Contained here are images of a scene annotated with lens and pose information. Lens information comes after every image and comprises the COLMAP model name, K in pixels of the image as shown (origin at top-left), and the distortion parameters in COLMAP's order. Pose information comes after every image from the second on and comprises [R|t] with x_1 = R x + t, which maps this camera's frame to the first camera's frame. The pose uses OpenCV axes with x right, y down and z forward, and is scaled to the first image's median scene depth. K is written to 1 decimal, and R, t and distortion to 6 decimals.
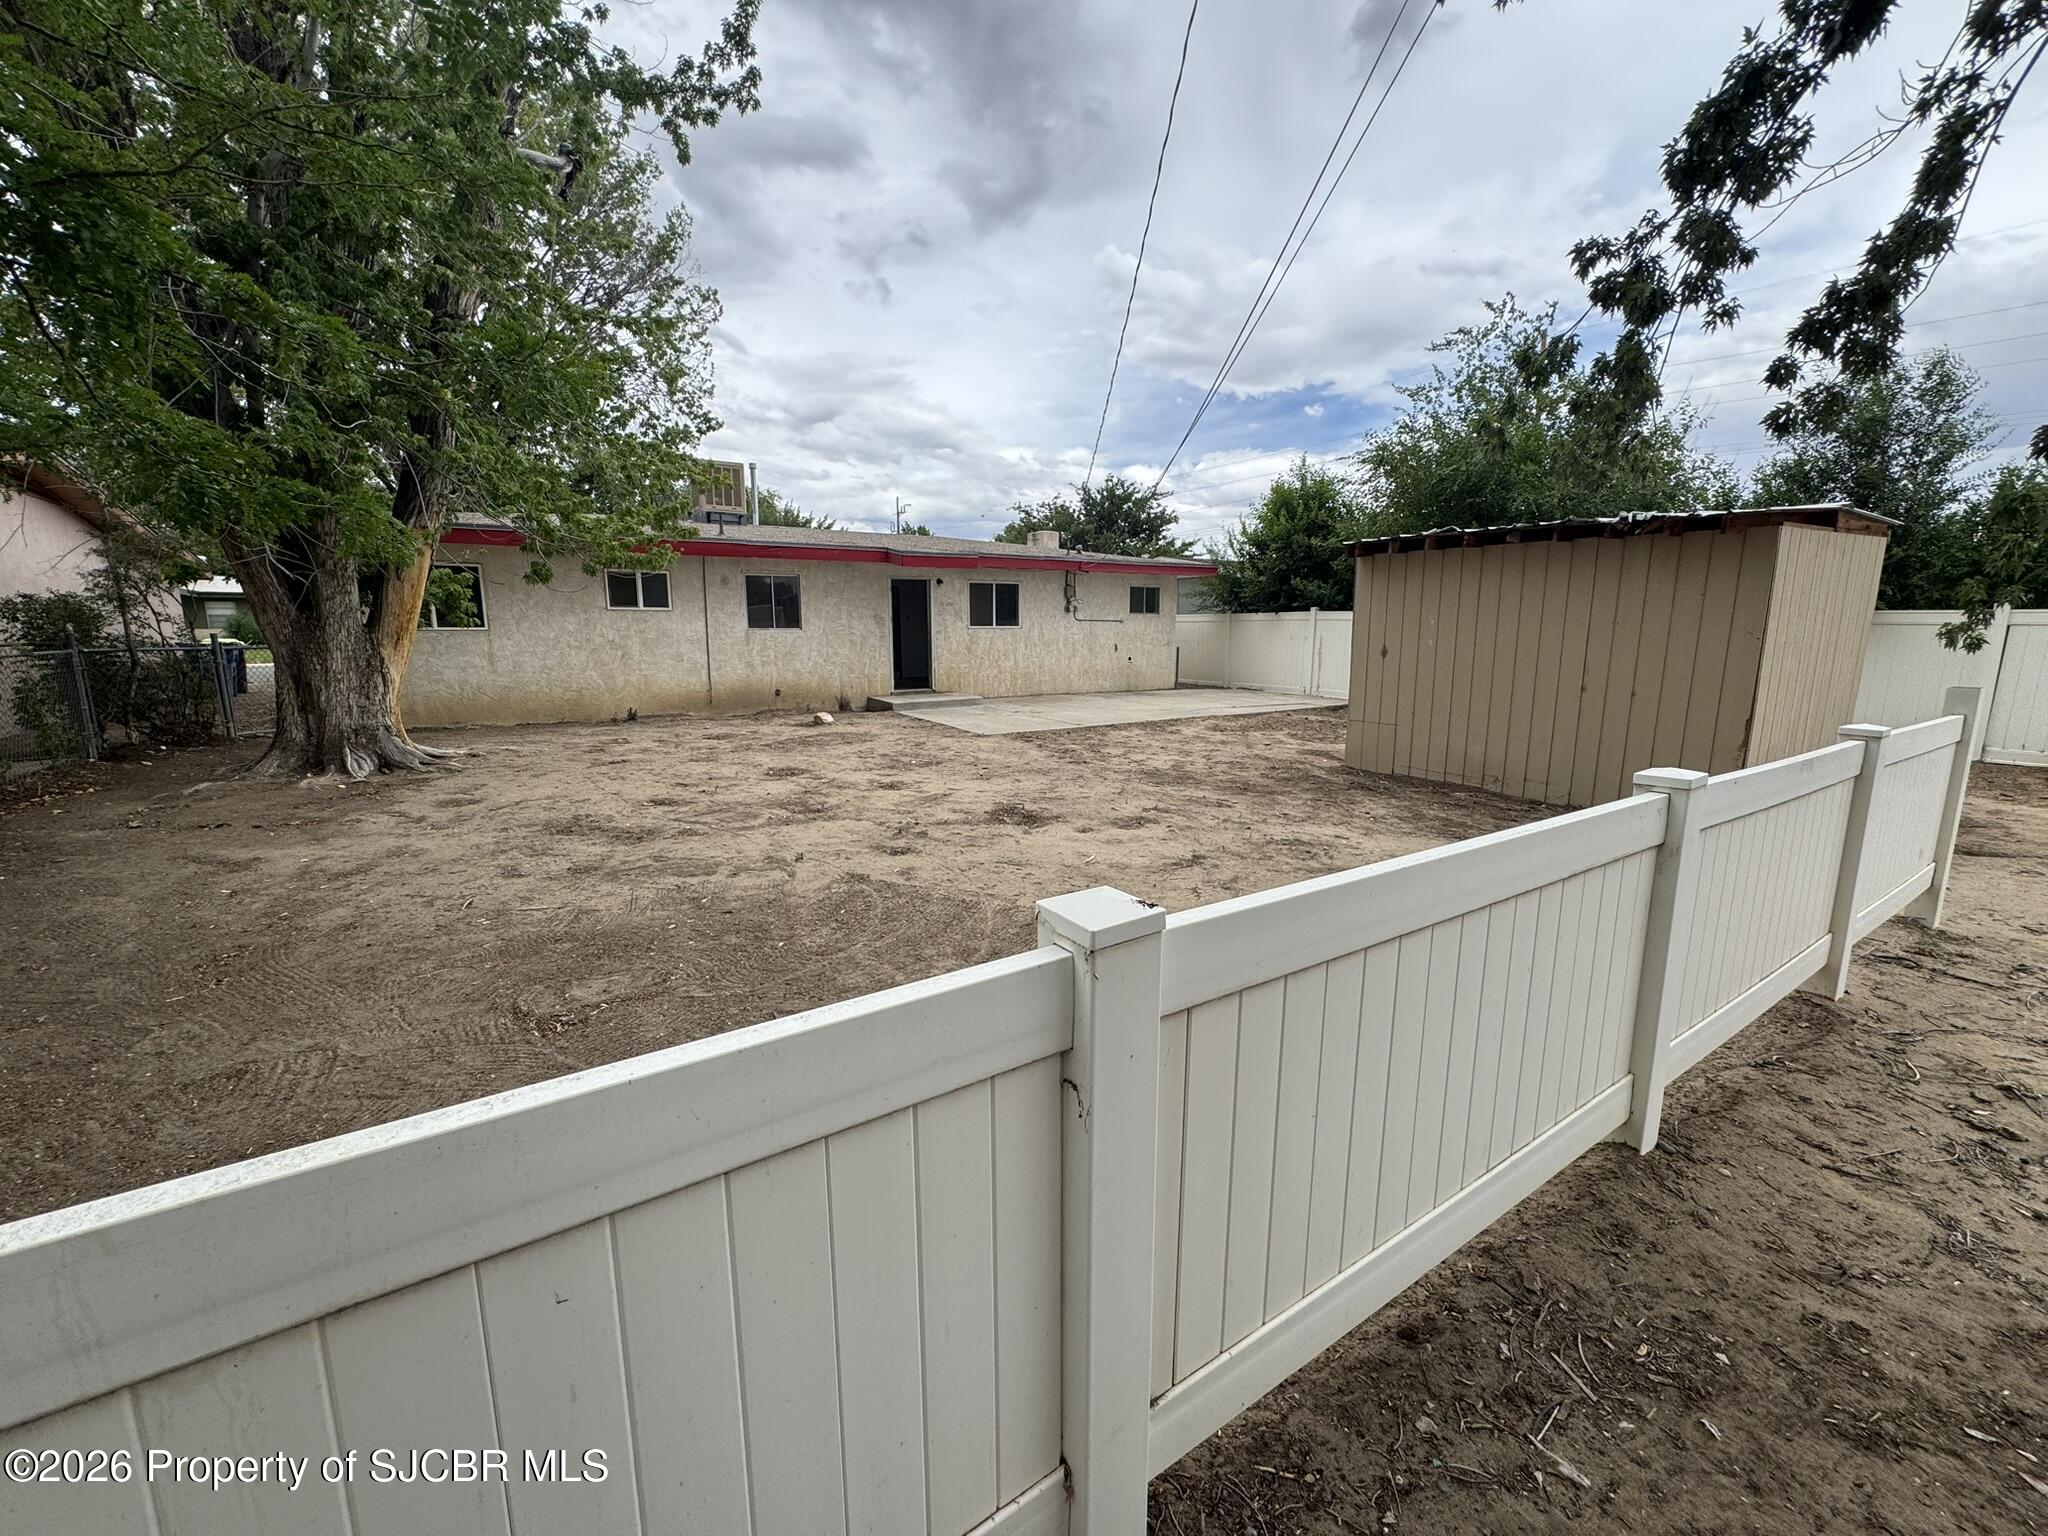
lens RADIAL K [[815.6, 0, 1018.7], [0, 815.6, 770.3], [0, 0, 1]] dist [-0.001733, 0.000135]
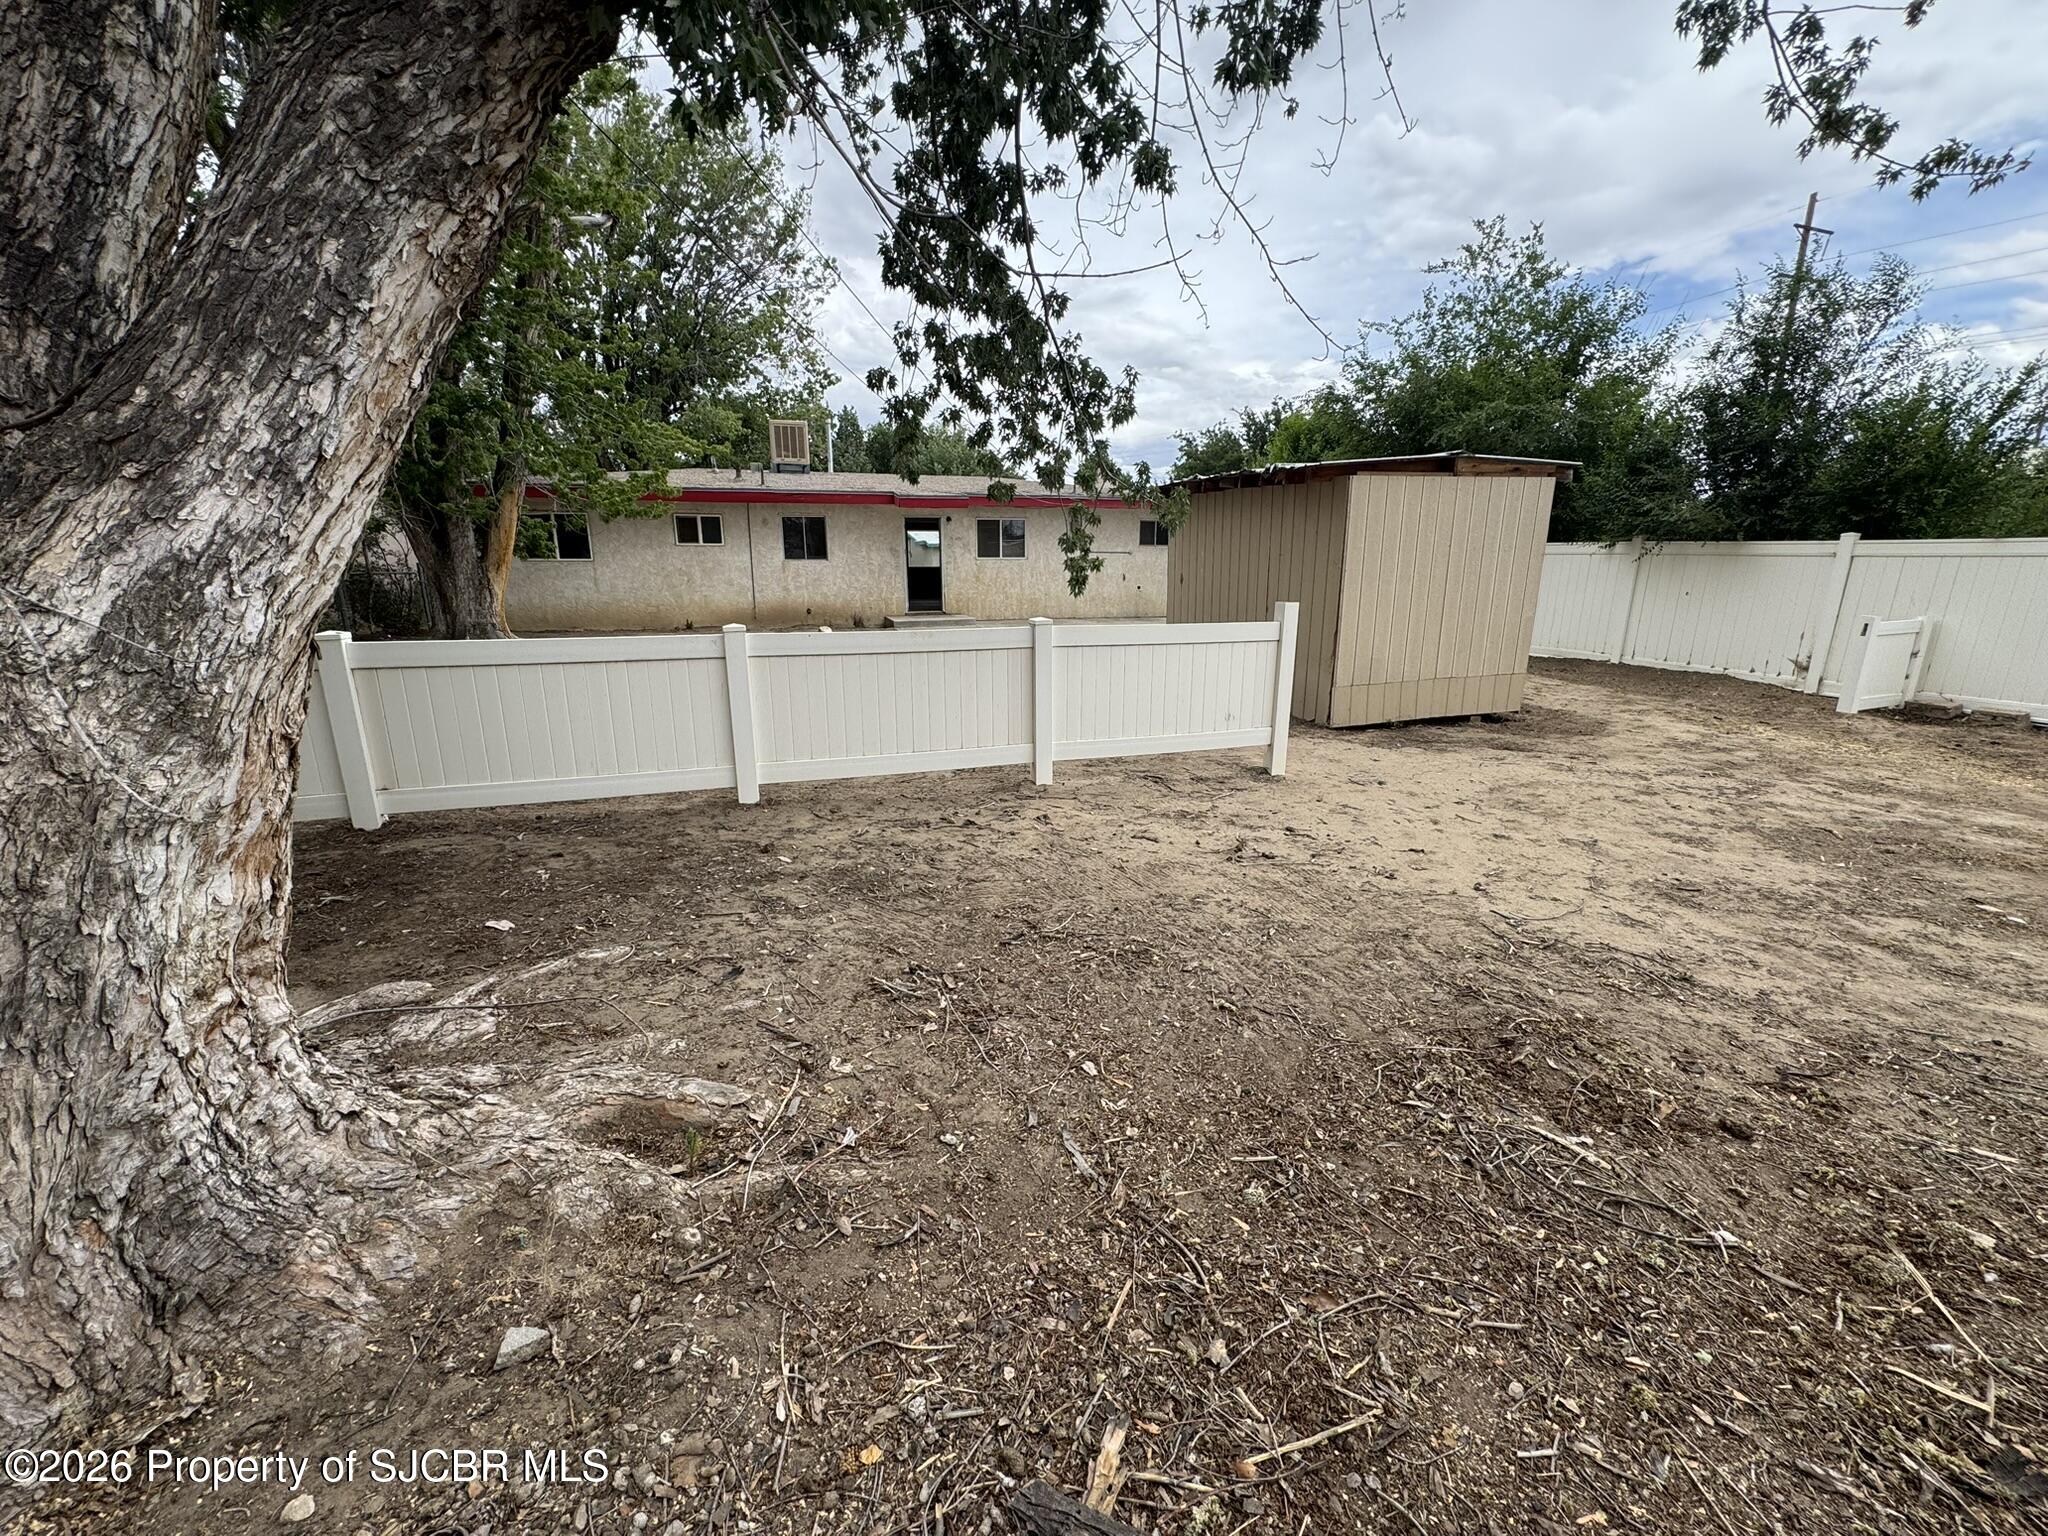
lens RADIAL K [[815.6, 0, 1026.3], [0, 815.6, 774.6], [0, 0, 1]] dist [-0.001733, 0.000135]
pose [[0.968416, 0.063501, -0.241117, 0.366245], [-0.042421, 0.994889, 0.091637, 0.028579], [0.245704, -0.078514, 0.966160, -0.169702]]
